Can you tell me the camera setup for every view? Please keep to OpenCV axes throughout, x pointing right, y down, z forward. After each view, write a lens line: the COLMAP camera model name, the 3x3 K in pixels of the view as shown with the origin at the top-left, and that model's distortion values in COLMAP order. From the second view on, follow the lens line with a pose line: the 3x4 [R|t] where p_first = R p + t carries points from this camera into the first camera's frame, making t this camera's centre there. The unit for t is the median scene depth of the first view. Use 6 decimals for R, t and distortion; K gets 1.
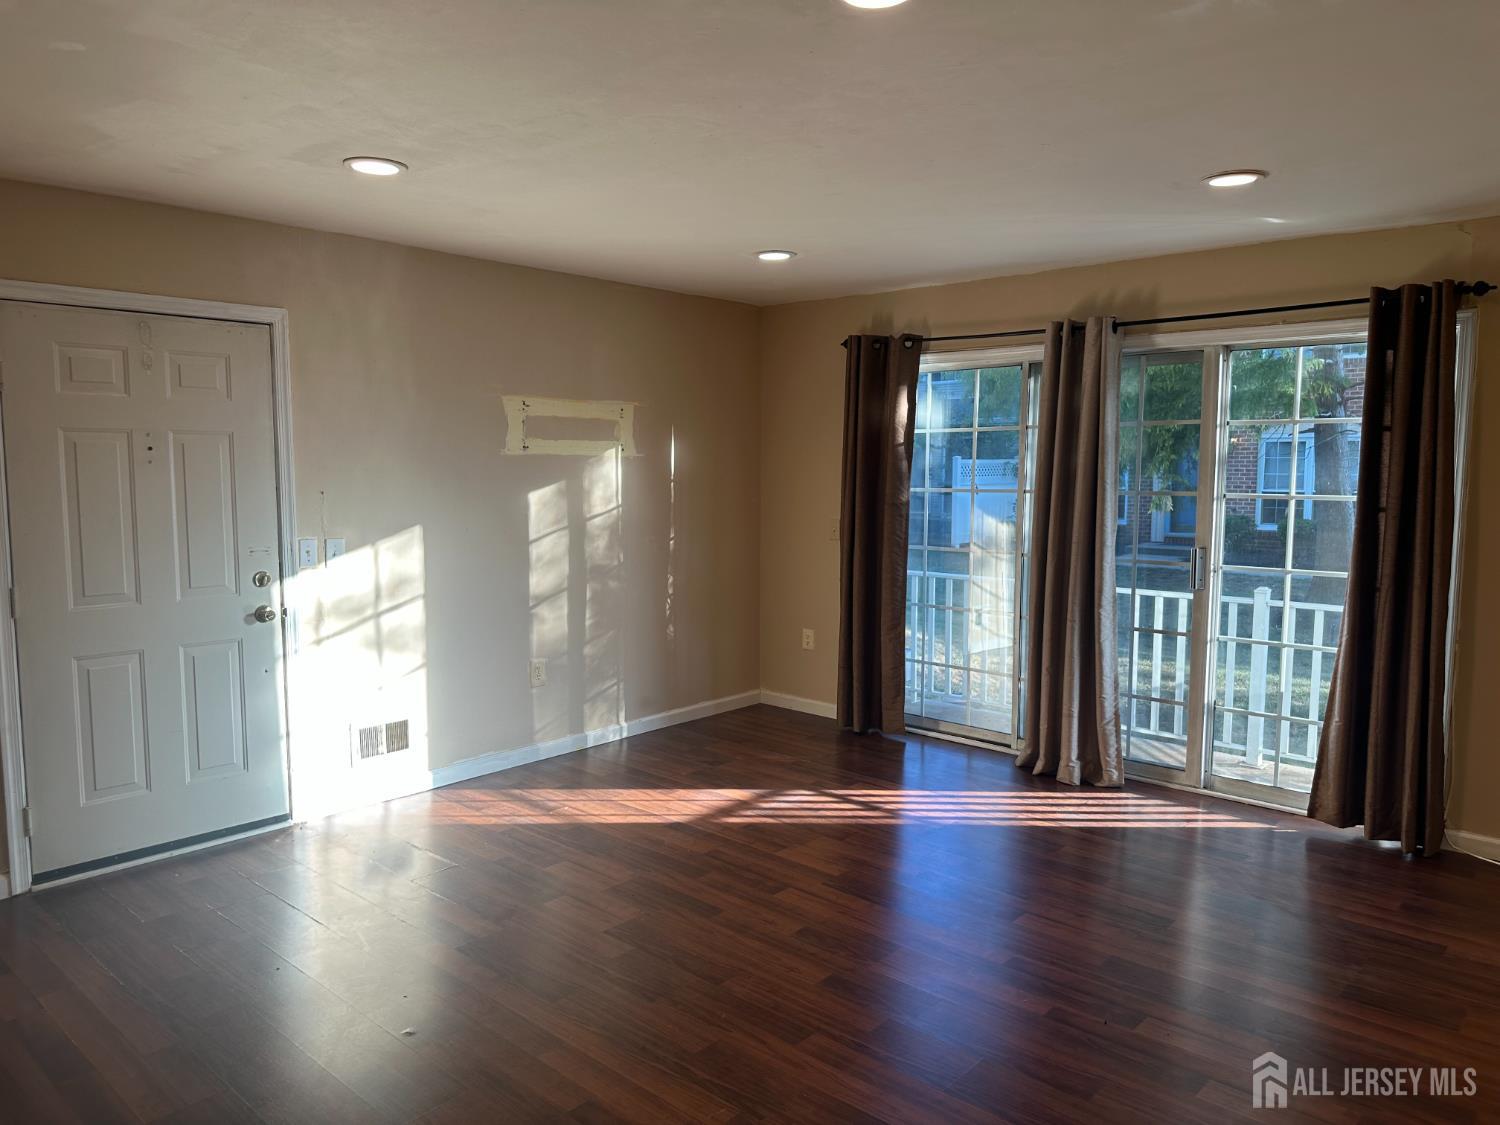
lens RADIAL K [[1070.5, 0, 752.3], [0, 1070.5, 573.6], [0, 0, 1]] dist [0.057828, -0.065930]
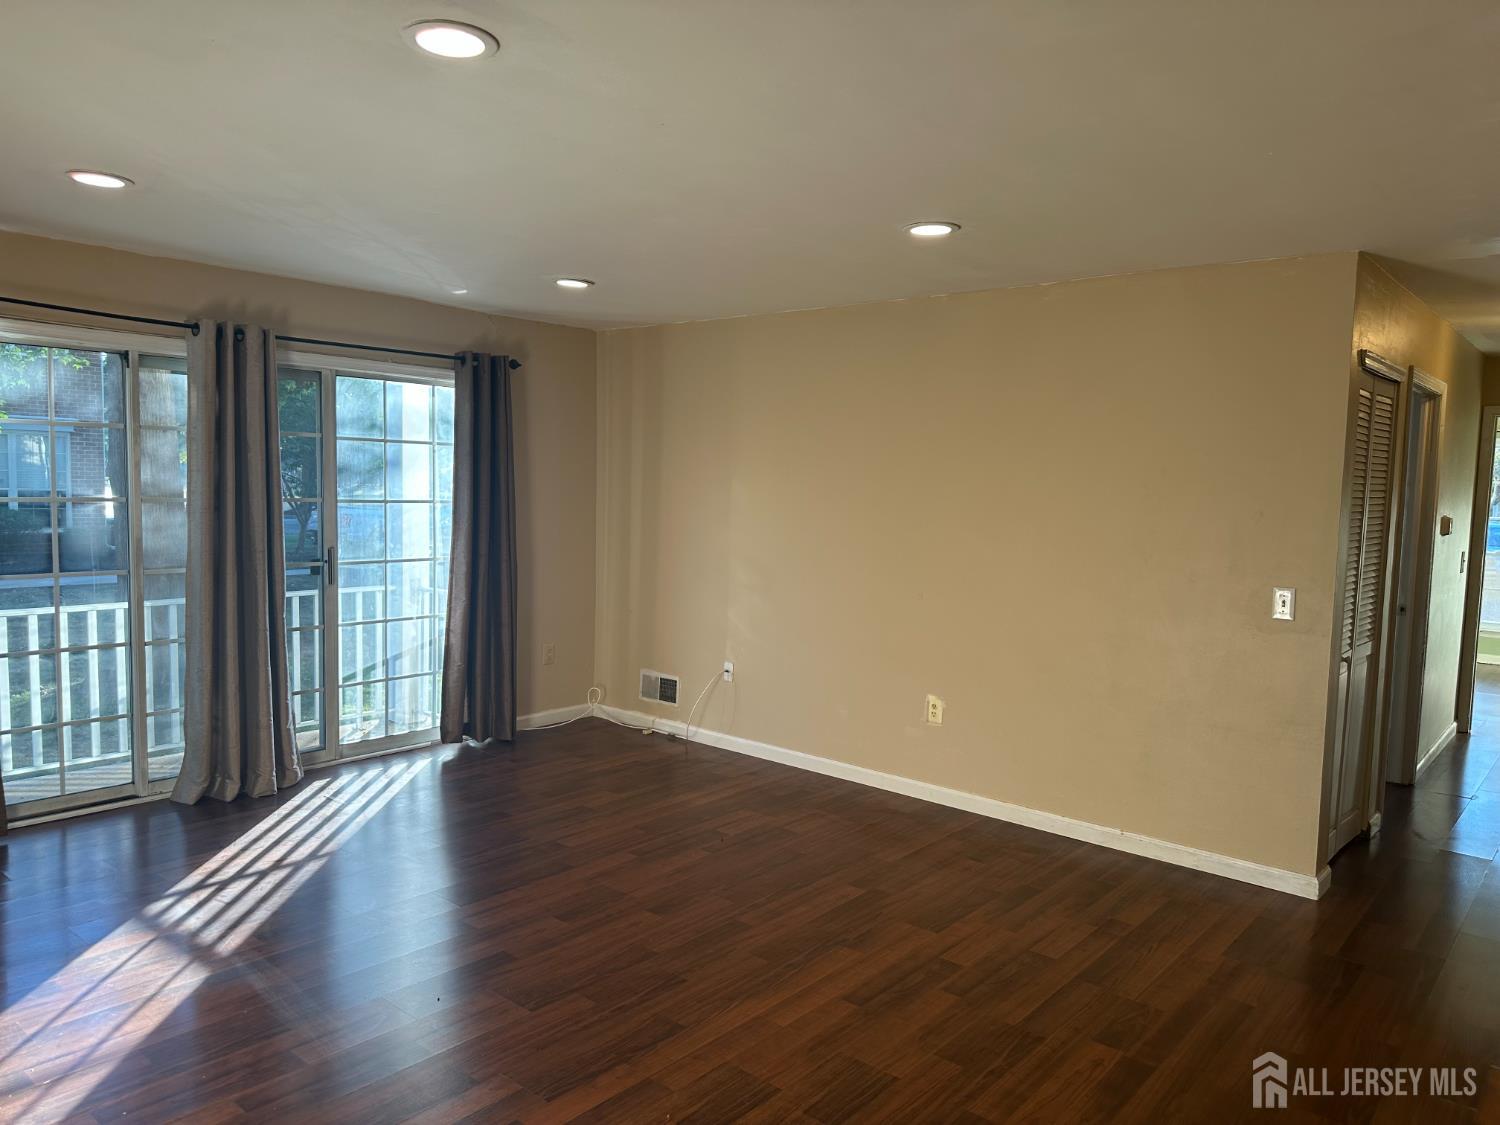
lens RADIAL K [[1070.5, 0, 745.6], [0, 1070.5, 558.9], [0, 0, 1]] dist [0.057828, -0.065930]
pose [[-0.031080, -0.078554, 0.996425, -0.741476], [0.079766, 0.993532, 0.080814, -0.070271], [-0.996329, 0.081993, -0.024613, 0.614090]]
